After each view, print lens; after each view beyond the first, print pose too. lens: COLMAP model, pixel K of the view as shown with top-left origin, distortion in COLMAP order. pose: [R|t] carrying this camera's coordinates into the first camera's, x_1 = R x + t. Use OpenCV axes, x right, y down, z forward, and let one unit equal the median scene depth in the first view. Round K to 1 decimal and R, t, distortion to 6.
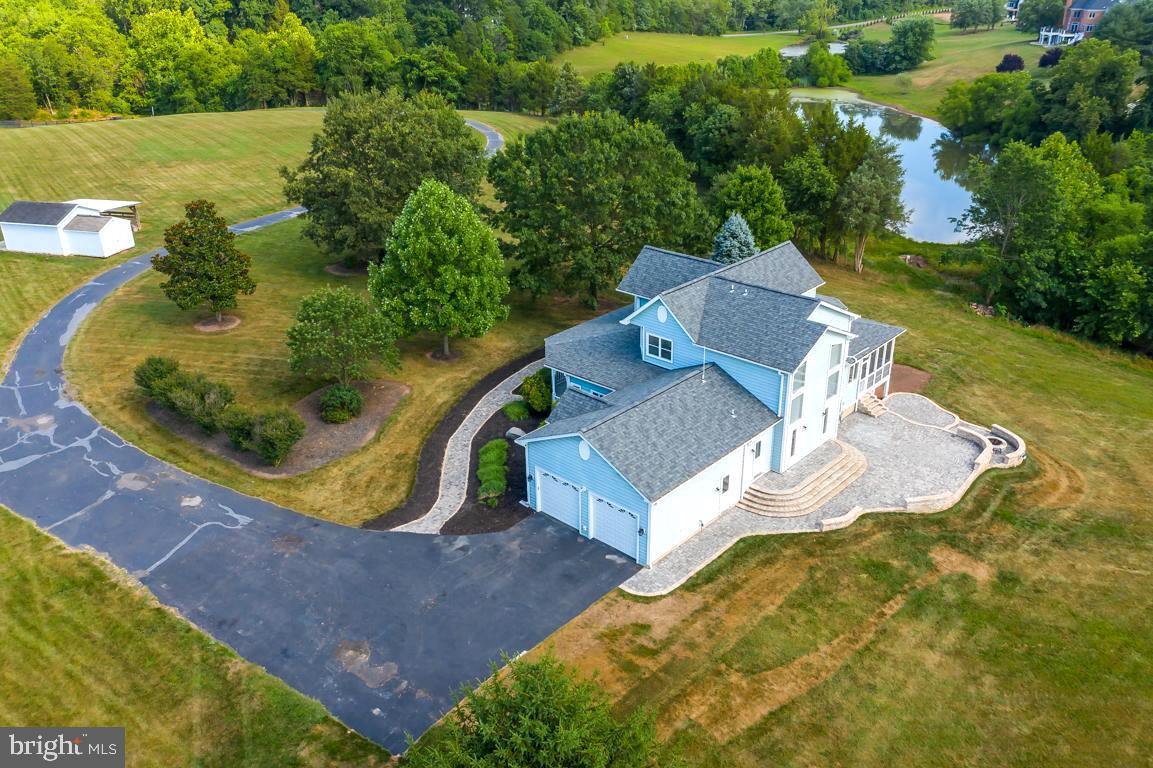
lens RADIAL K [[898.5, 0, 576.5], [0, 898.5, 384.0], [0, 0, 1]] dist [-0.006945, -0.001870]
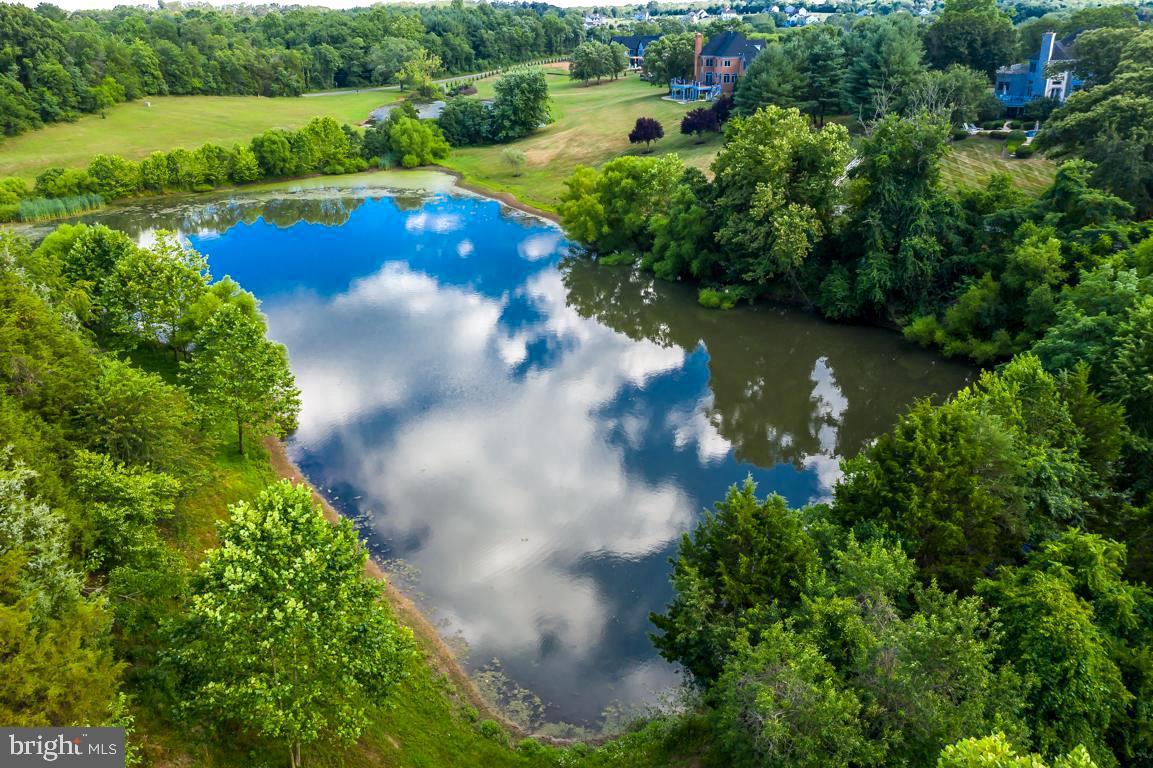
lens RADIAL K [[915.9, 0, 576.5], [0, 915.9, 384.0], [0, 0, 1]] dist [-0.012753, -0.002593]
pose [[0.933470, -0.133138, 0.333028, 0.127901], [0.151104, 0.988106, -0.028517, -0.115981], [-0.325270, 0.076941, 0.942486, 0.272366]]
